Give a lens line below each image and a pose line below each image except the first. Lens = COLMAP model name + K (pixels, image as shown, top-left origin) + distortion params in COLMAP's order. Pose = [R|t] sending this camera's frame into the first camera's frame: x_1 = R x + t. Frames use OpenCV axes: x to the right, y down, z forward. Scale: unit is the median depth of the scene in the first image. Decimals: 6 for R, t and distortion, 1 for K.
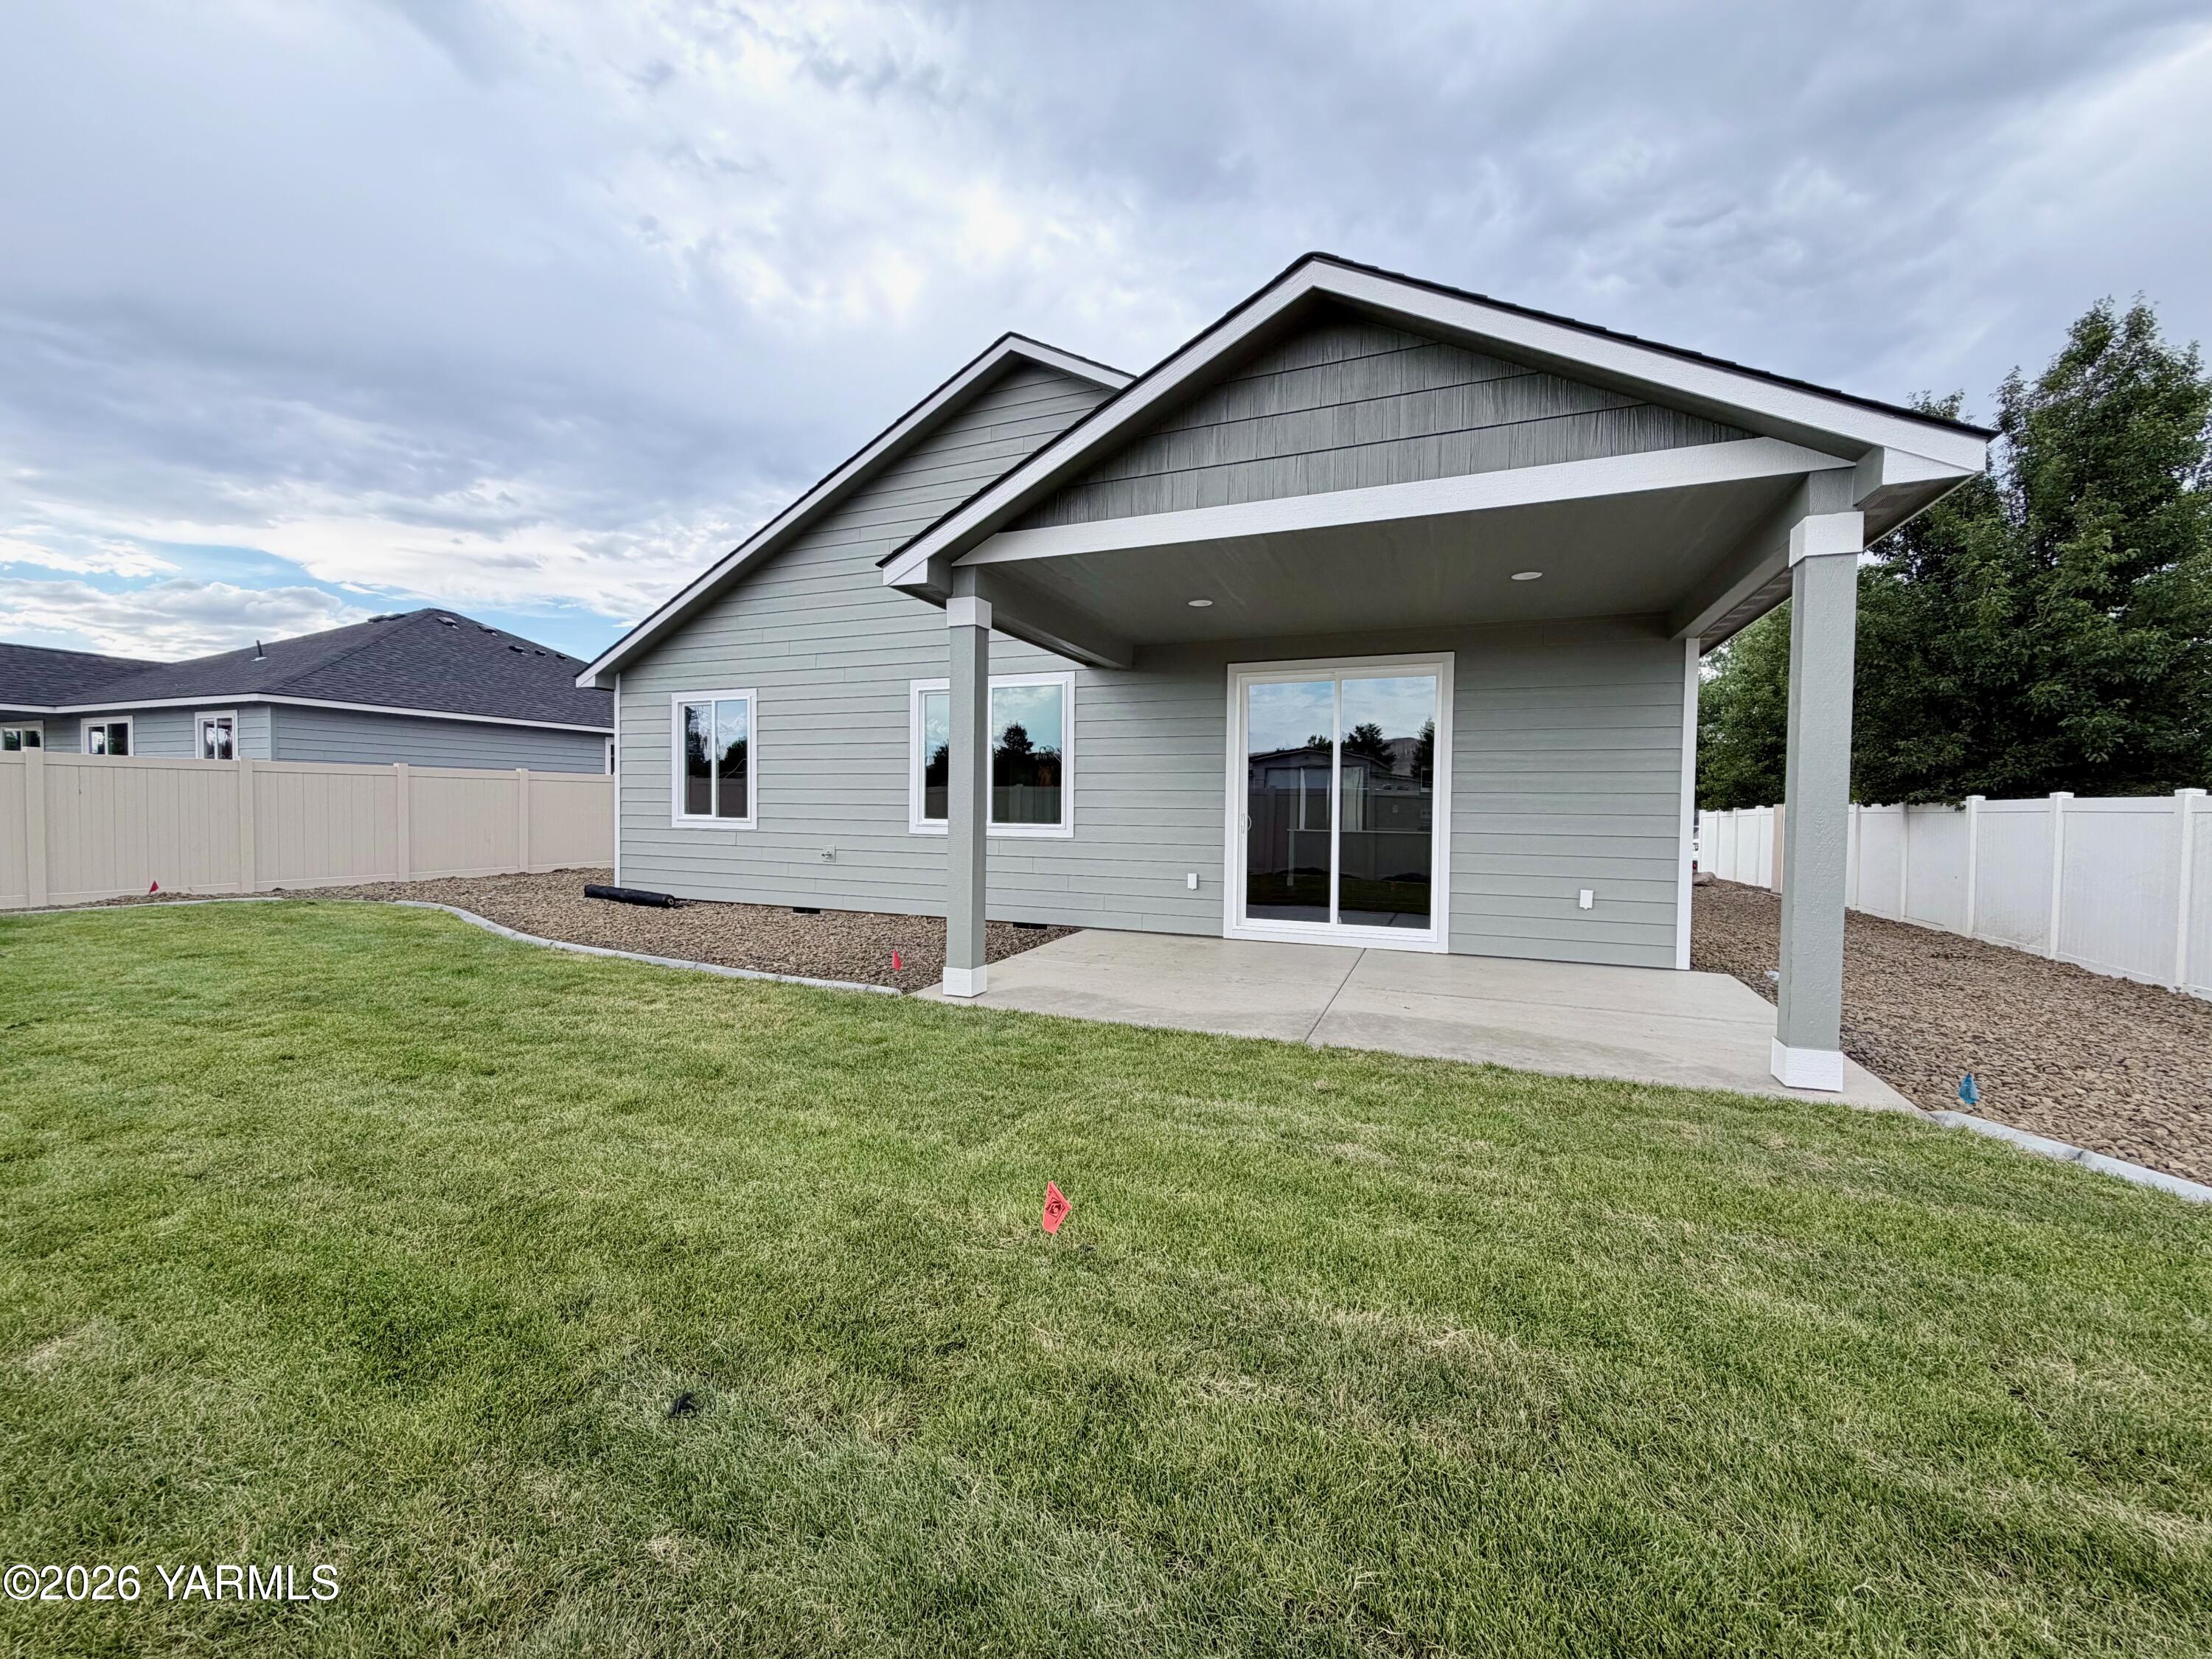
lens RADIAL K [[878.0, 0, 1106.0], [0, 878.0, 829.5], [0, 0, 1]] dist [-0.001924, 0.000332]
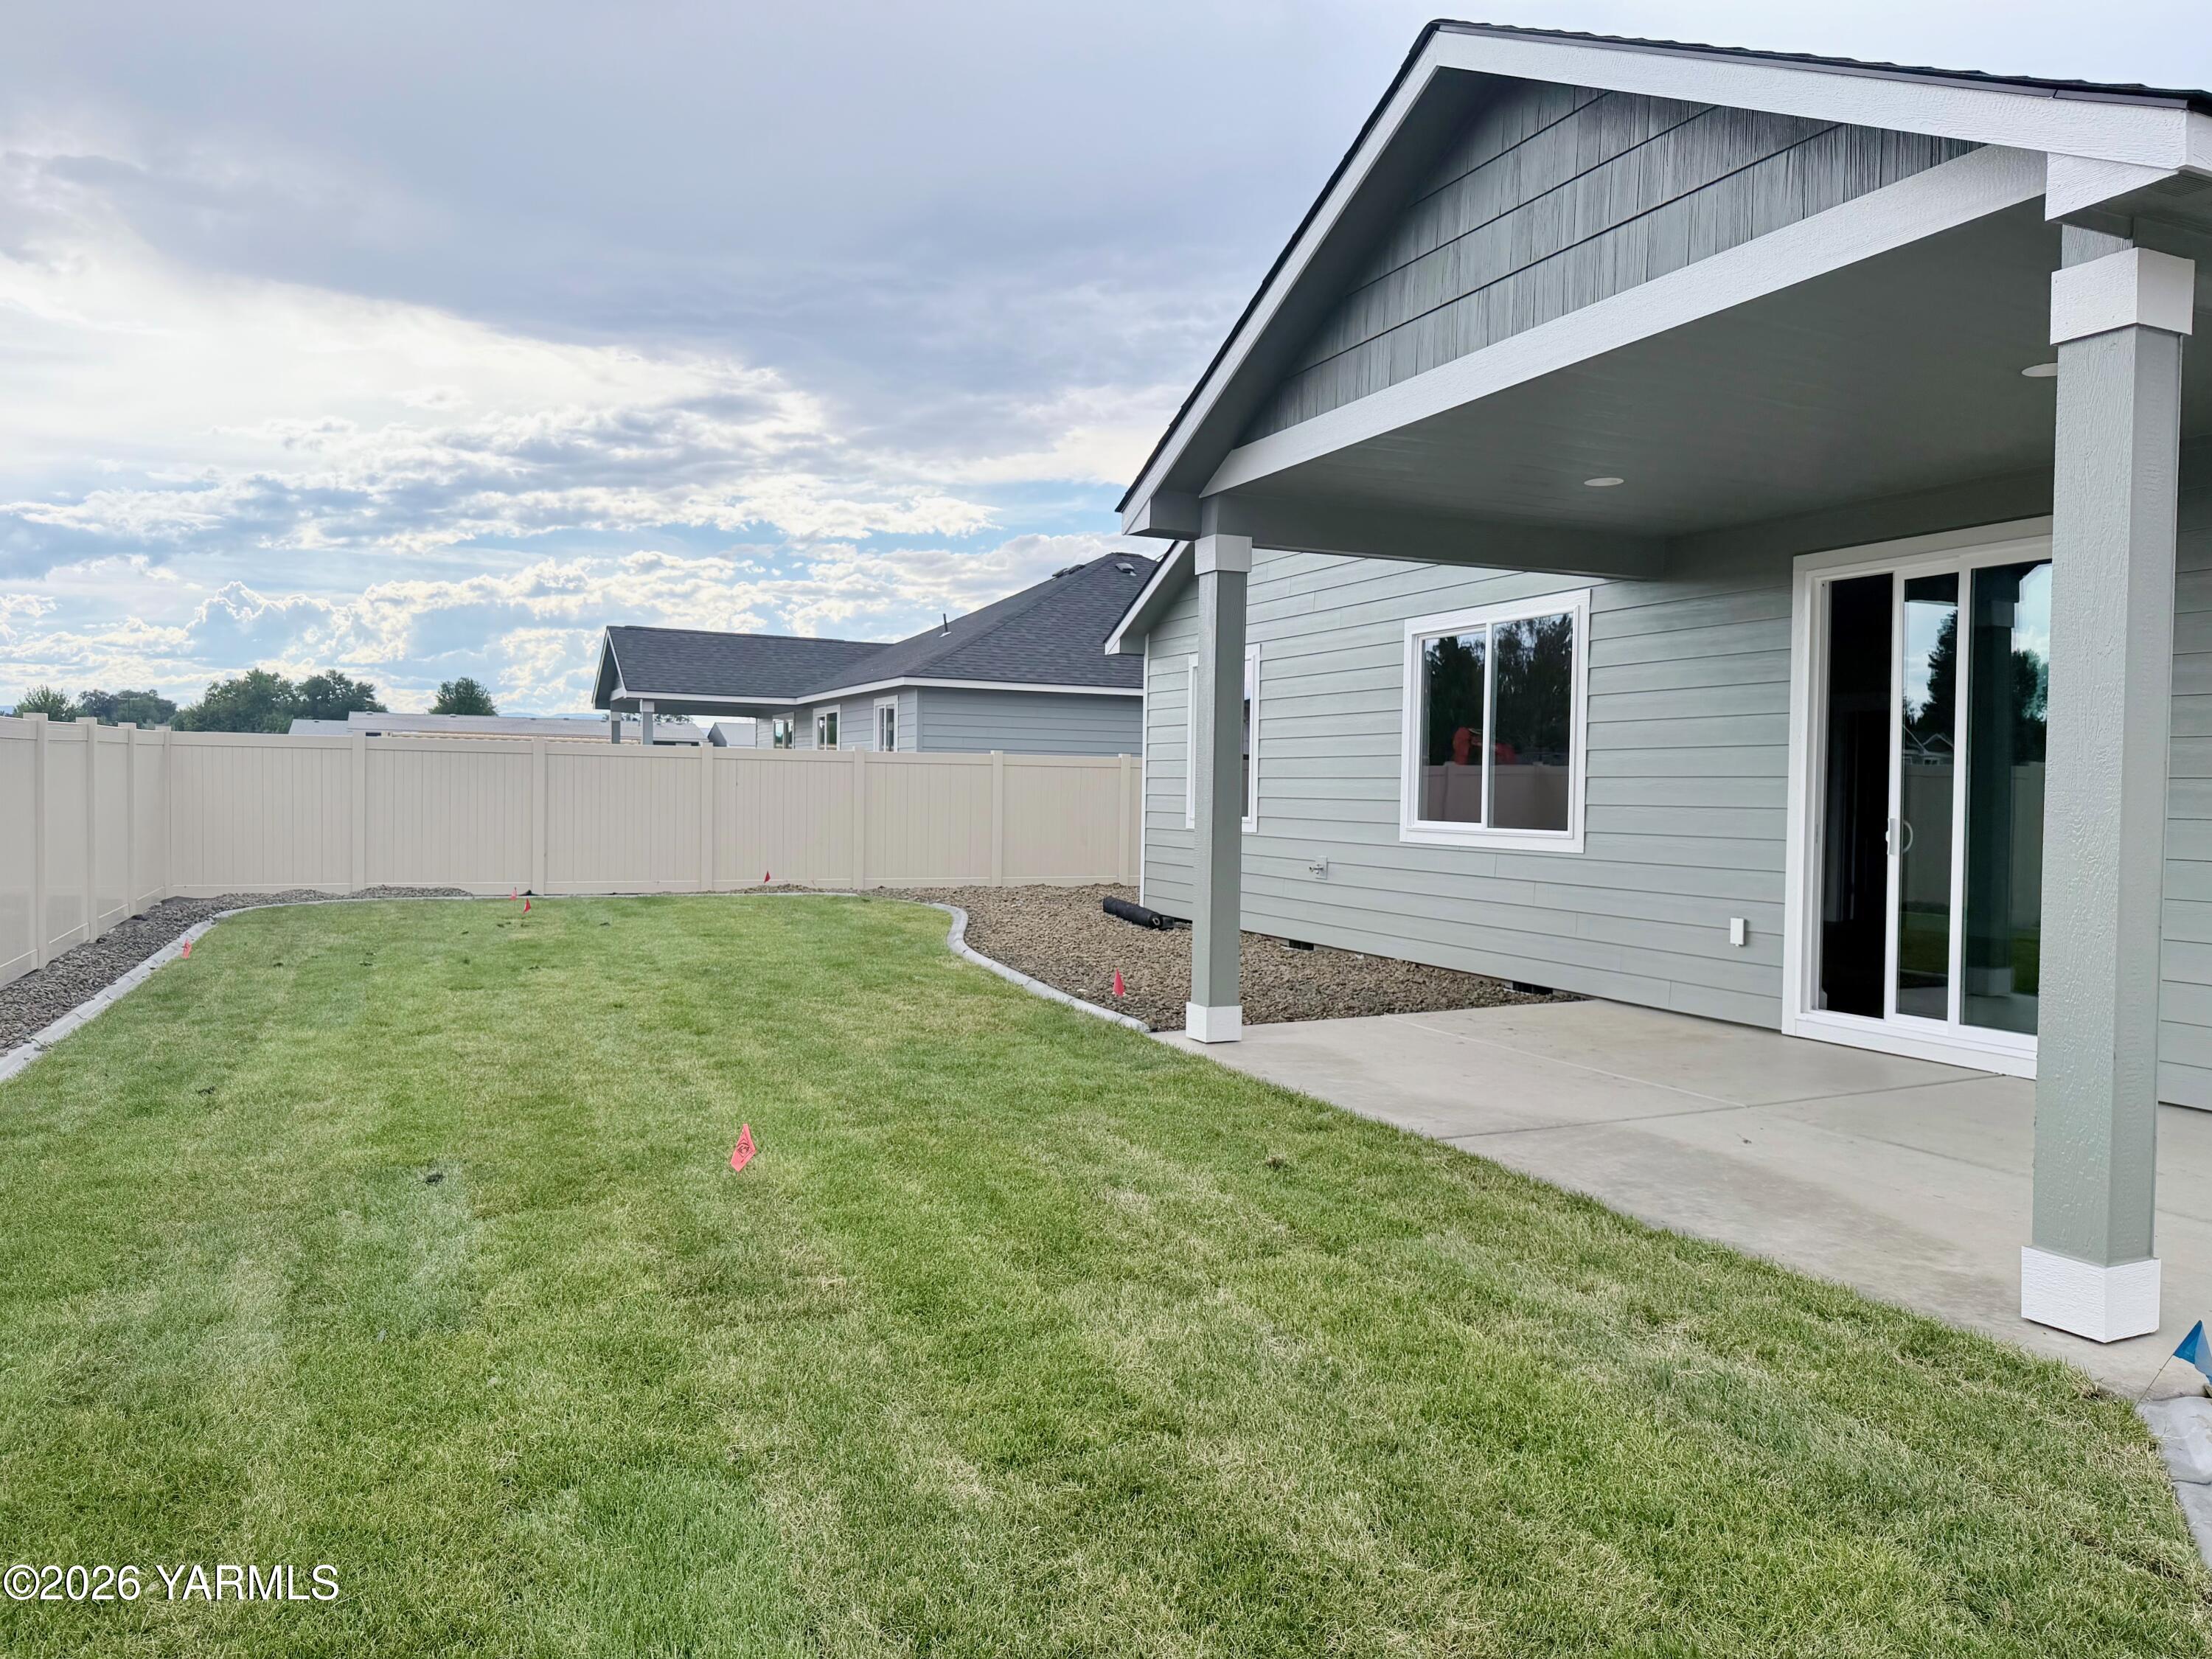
lens RADIAL K [[1586.4, 0, 1114.6], [0, 1586.4, 820.9], [0, 0, 1]] dist [0.075525, -0.068224]
pose [[0.727445, 0.012556, -0.686051, 0.545350], [-0.025849, 0.999624, -0.009114, 0.004352], [0.685679, 0.024363, 0.727497, -0.062118]]
